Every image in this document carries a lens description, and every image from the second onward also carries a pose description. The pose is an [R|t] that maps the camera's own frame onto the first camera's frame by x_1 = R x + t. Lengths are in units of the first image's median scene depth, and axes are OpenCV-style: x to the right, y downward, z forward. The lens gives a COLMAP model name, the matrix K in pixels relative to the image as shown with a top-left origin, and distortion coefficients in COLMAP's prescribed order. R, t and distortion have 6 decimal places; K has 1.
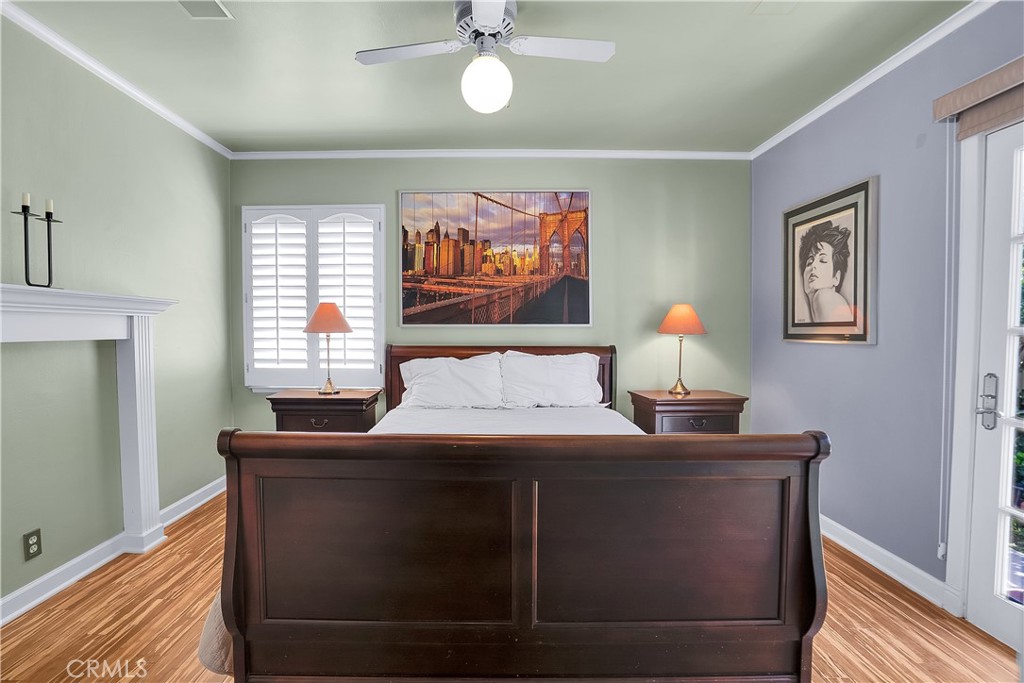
lens RADIAL K [[490.7, 0, 512.0], [0, 490.7, 341.5], [0, 0, 1]] dist [-0.066881, 0.038758]
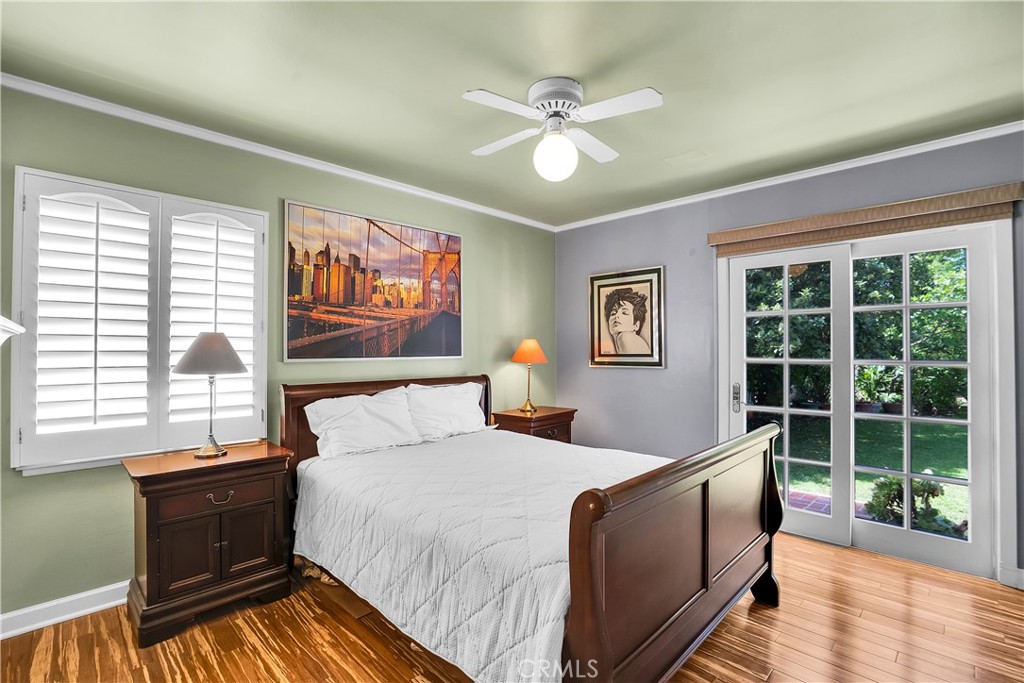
lens RADIAL K [[490.7, 0, 512.0], [0, 490.7, 341.5], [0, 0, 1]] dist [-0.066881, 0.038758]
pose [[0.692618, 0.008088, 0.721259, -0.559268], [0.024182, 0.999115, -0.034426, -0.027402], [-0.720899, 0.041285, 0.691809, 0.152421]]
